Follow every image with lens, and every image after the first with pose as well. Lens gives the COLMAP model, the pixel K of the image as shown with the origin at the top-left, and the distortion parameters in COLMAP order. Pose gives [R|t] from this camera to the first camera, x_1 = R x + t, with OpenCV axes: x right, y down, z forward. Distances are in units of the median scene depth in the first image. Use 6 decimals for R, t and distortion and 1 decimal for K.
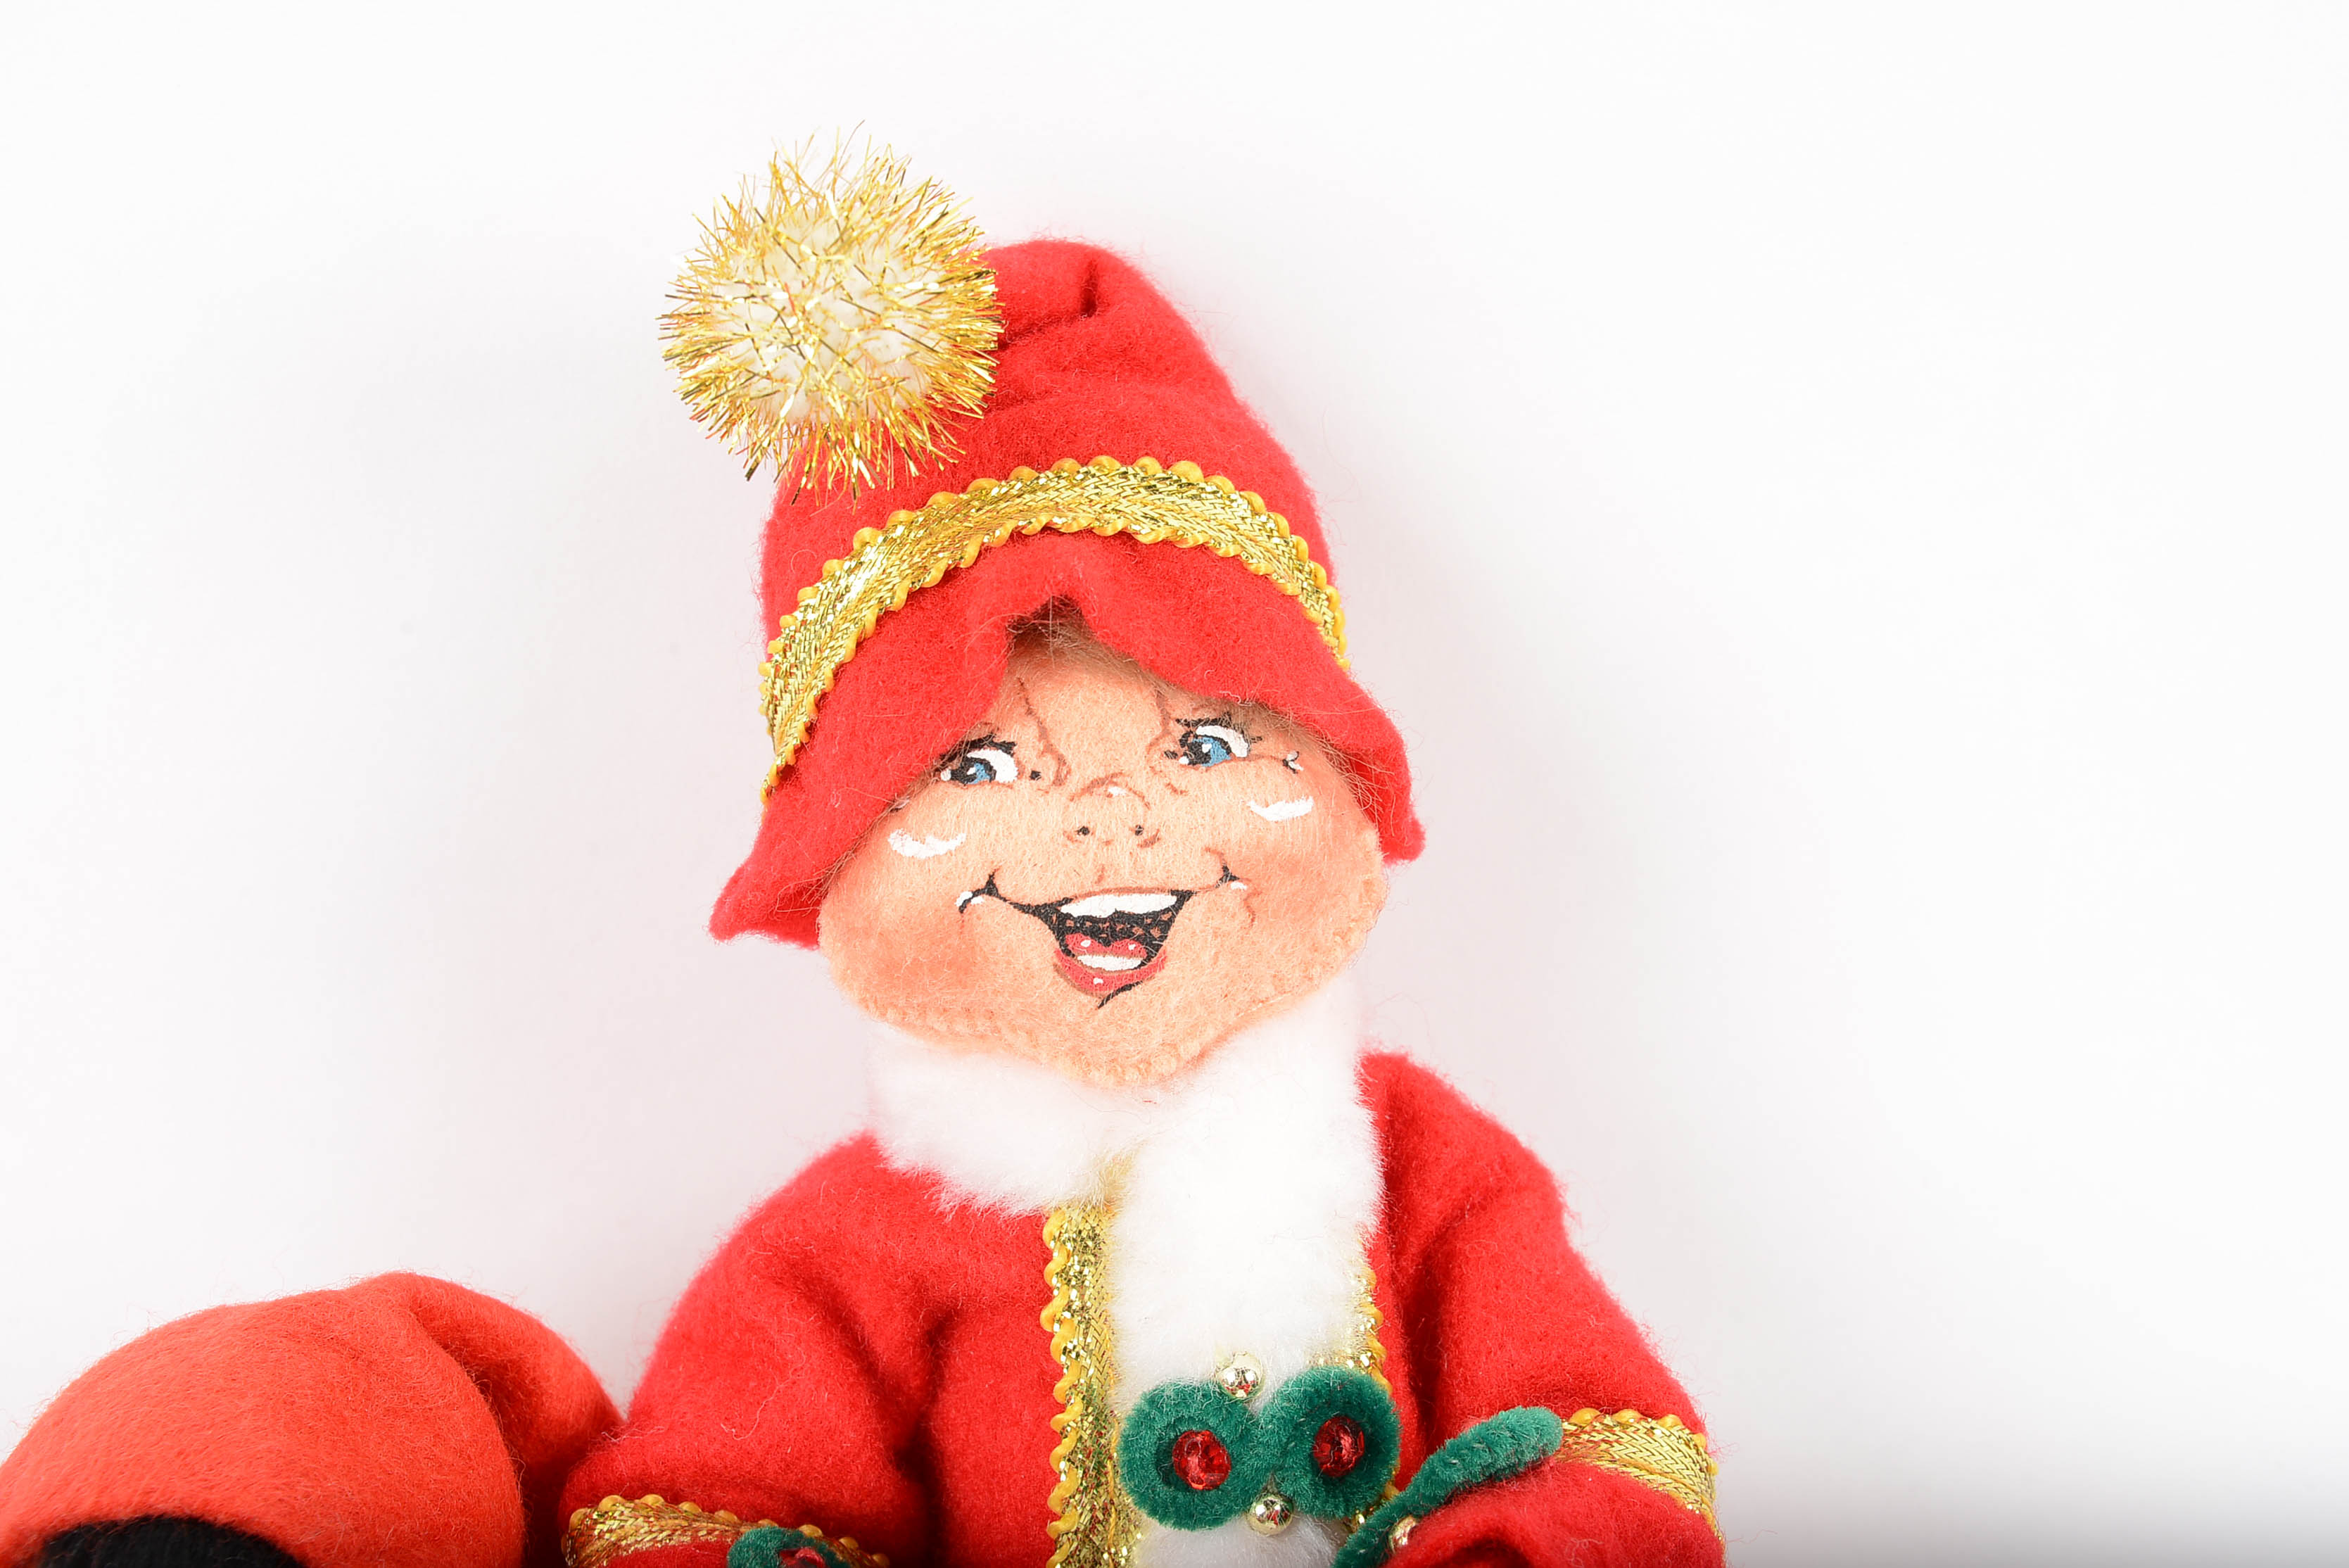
lens RADIAL K [[3743.1, 0, 1171.8], [0, 3743.1, 806.1], [0, 0, 1]] dist [0.105951, 0.000000]
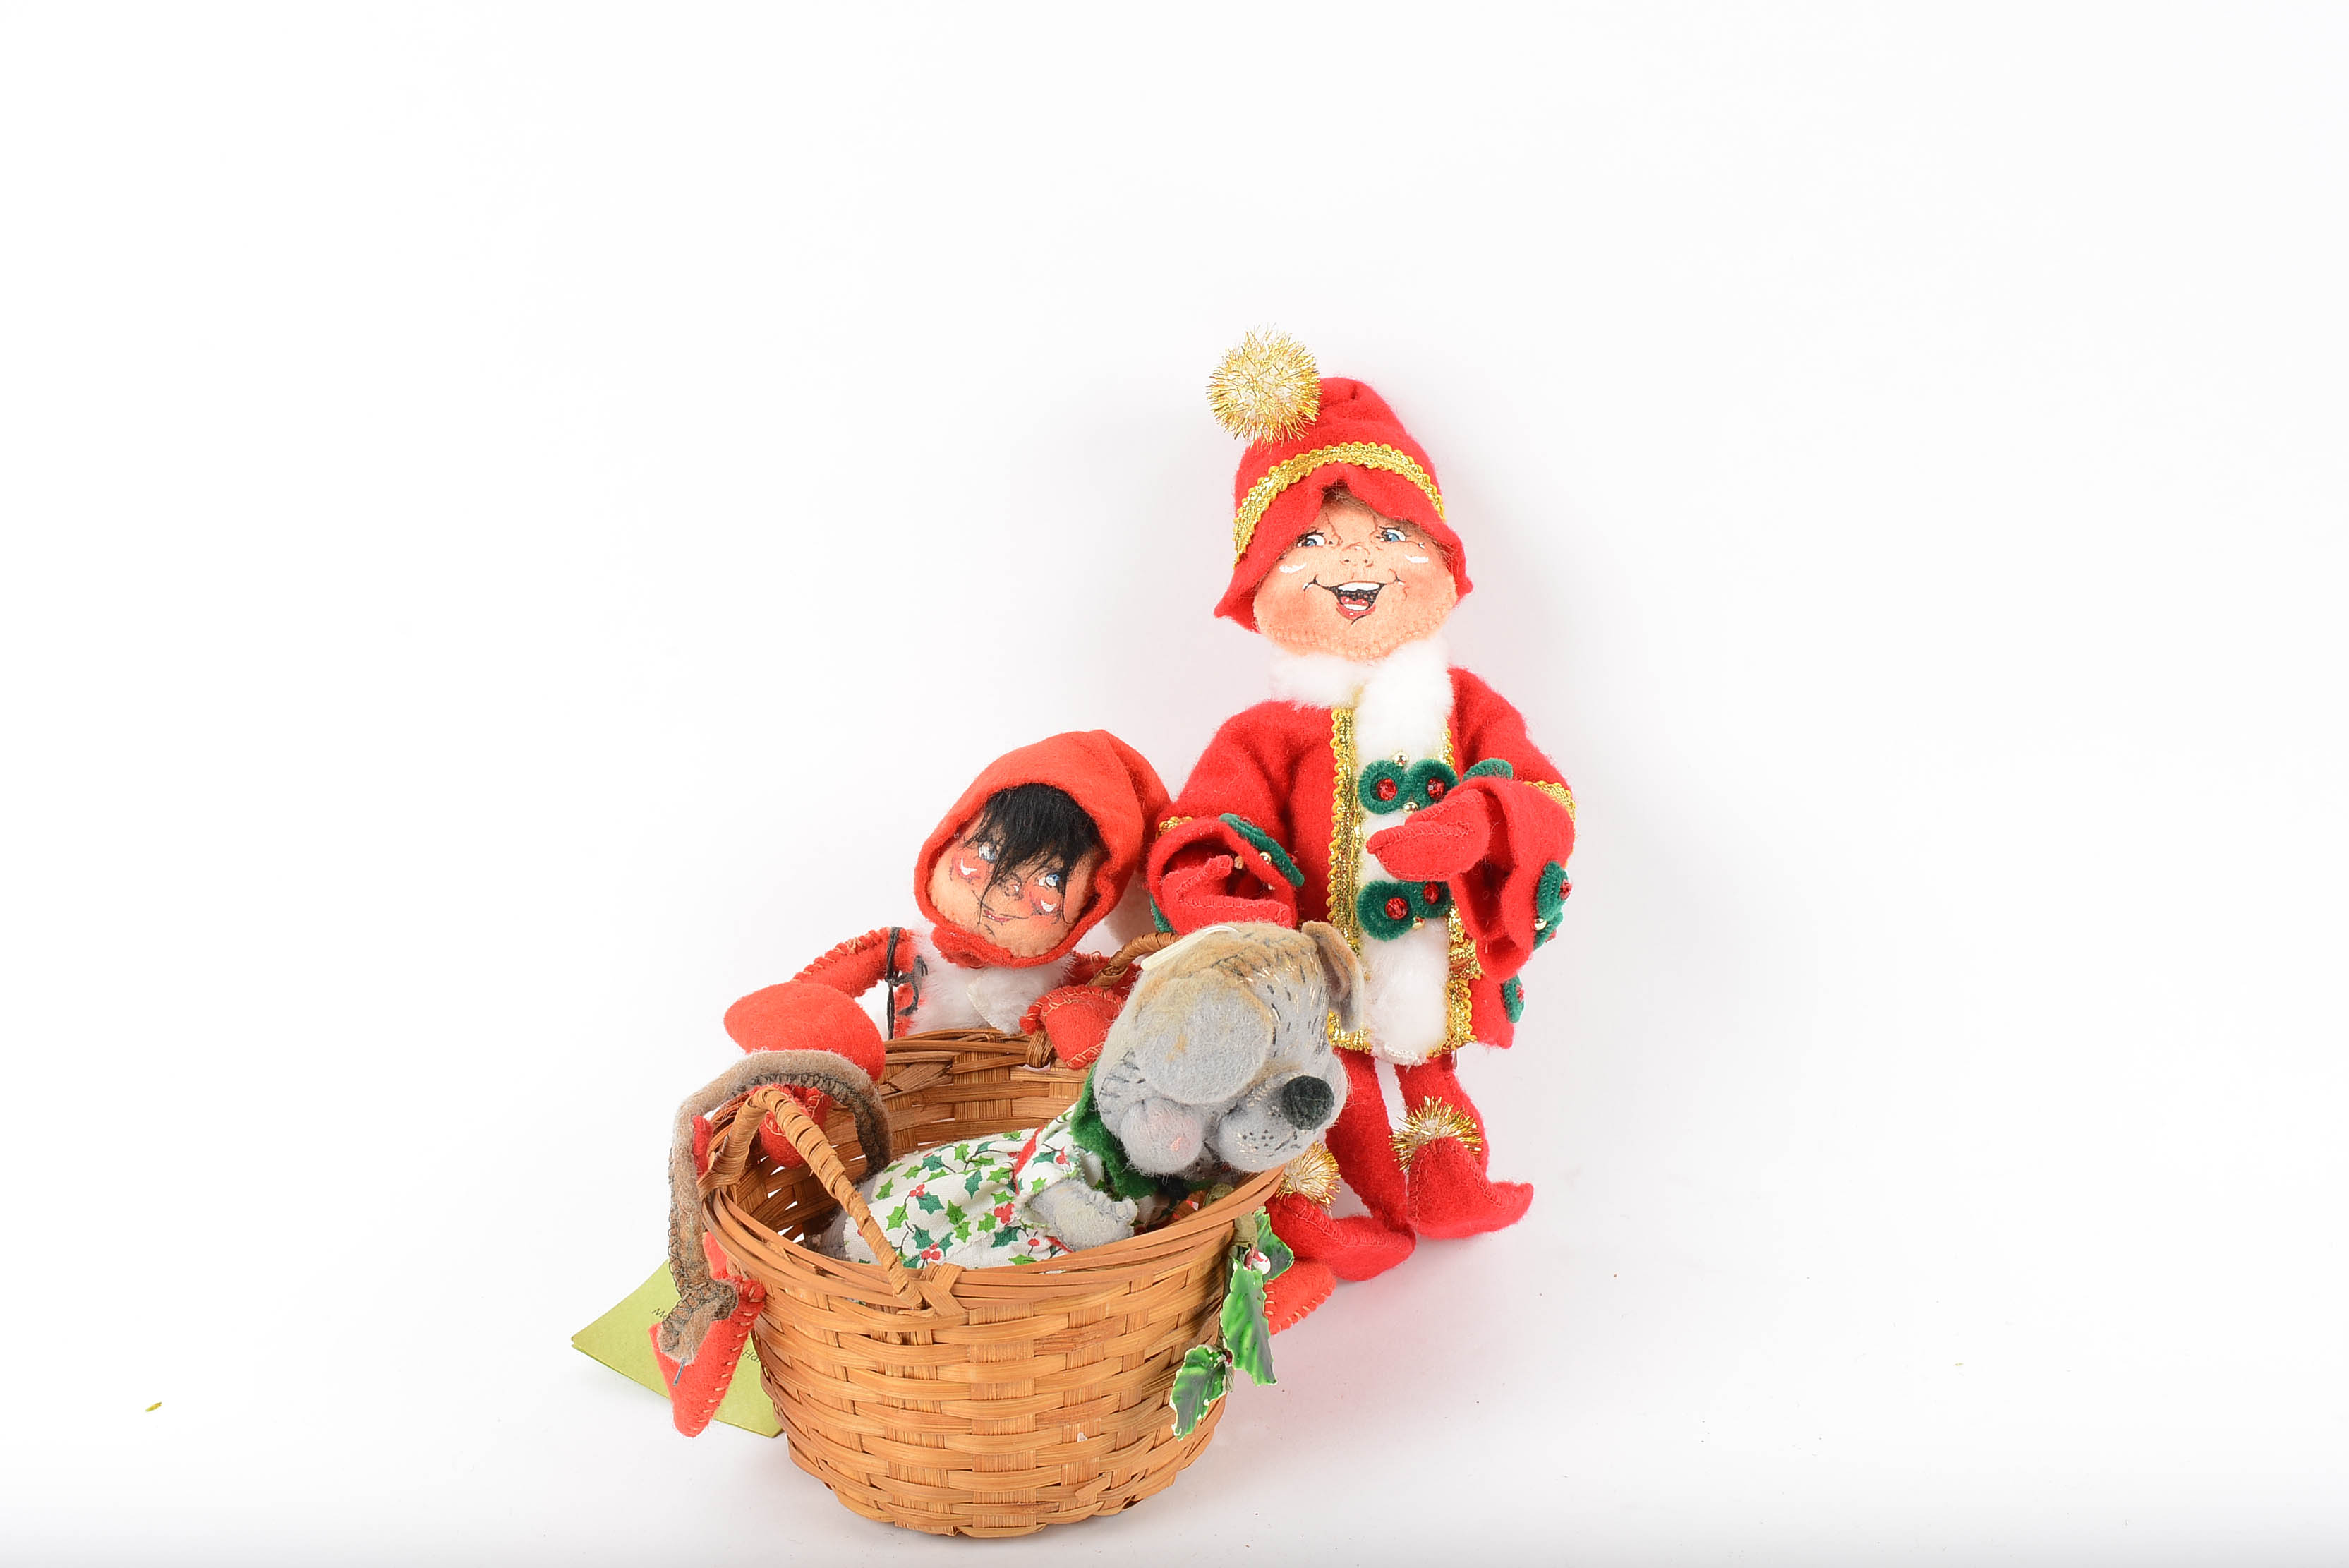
lens RADIAL K [[3743.1, 0, 1171.1], [0, 3743.1, 799.1], [0, 0, 1]] dist [0.105951, 0.000000]
pose [[0.995969, 0.006356, -0.089470, 0.097323], [-0.020303, 0.987571, -0.155858, 0.617150], [0.087367, 0.157047, 0.983719, -1.761290]]
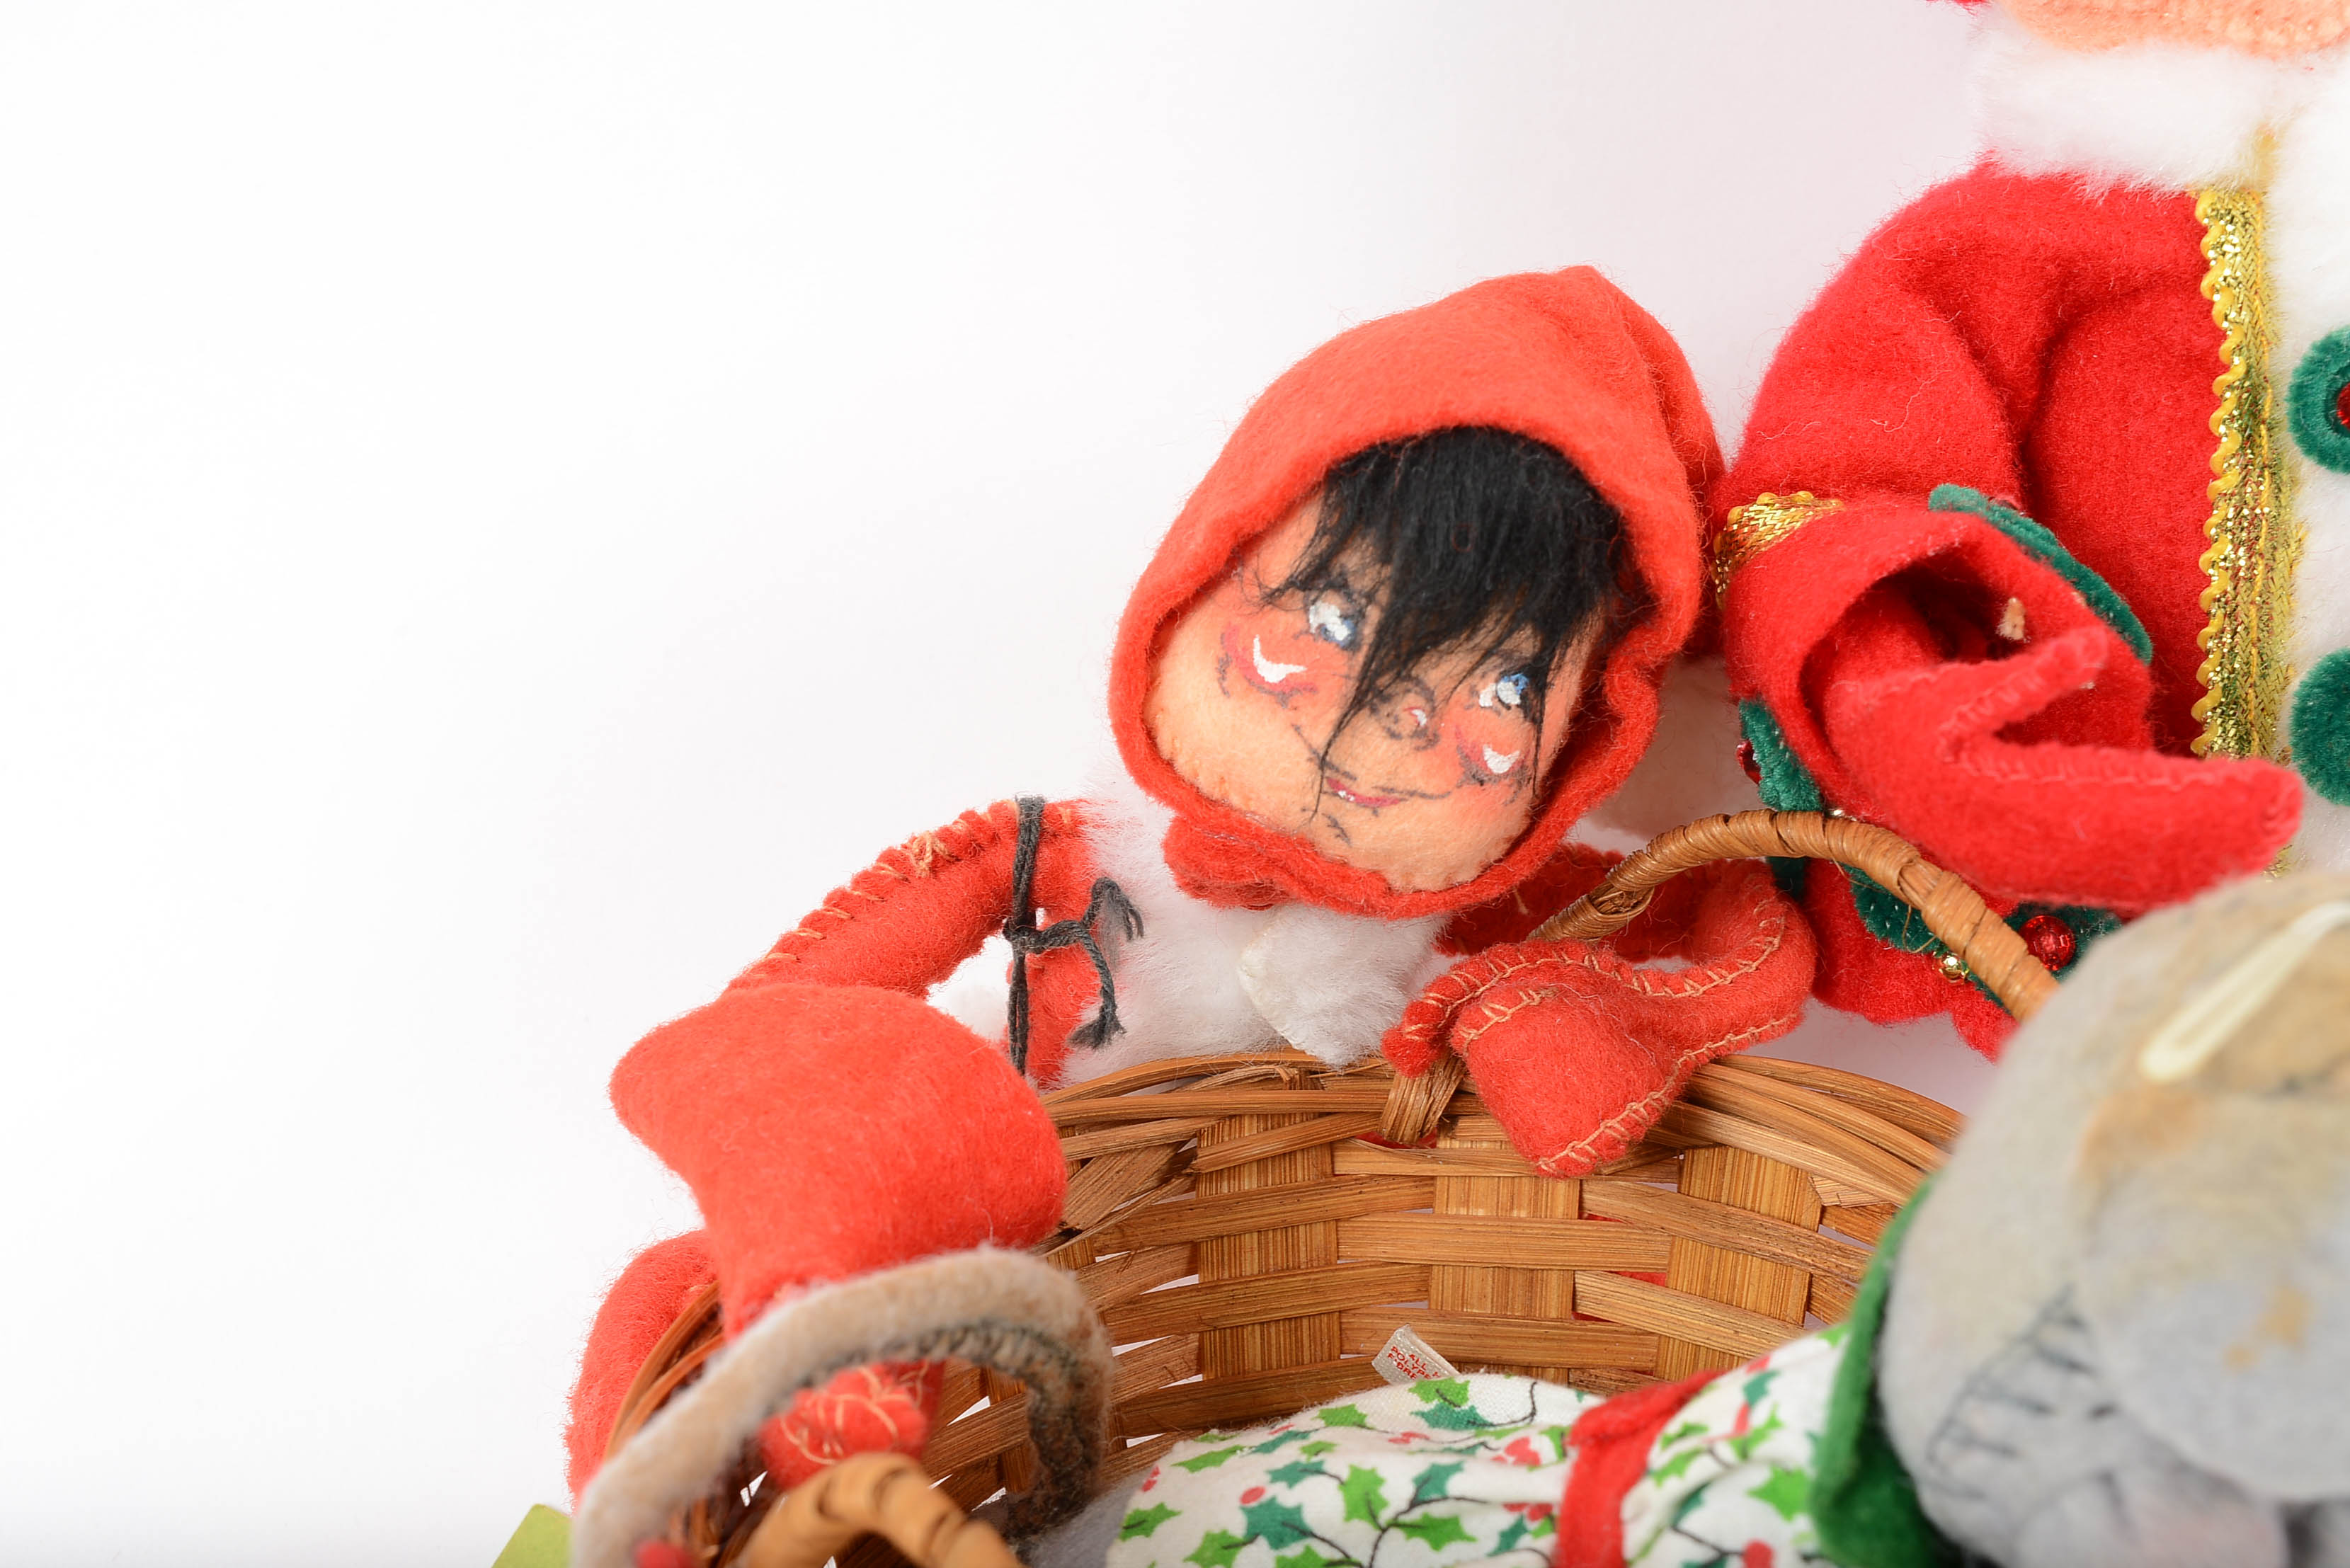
lens RADIAL K [[3744.2, 0, 1187.0], [0, 3744.2, 808.5], [0, 0, 1]] dist [0.105951, 0.000000]
pose [[0.998555, -0.026250, 0.046893, -0.373686], [0.026980, 0.999523, -0.015020, 0.291794], [-0.046476, 0.016264, 0.998787, -0.045535]]
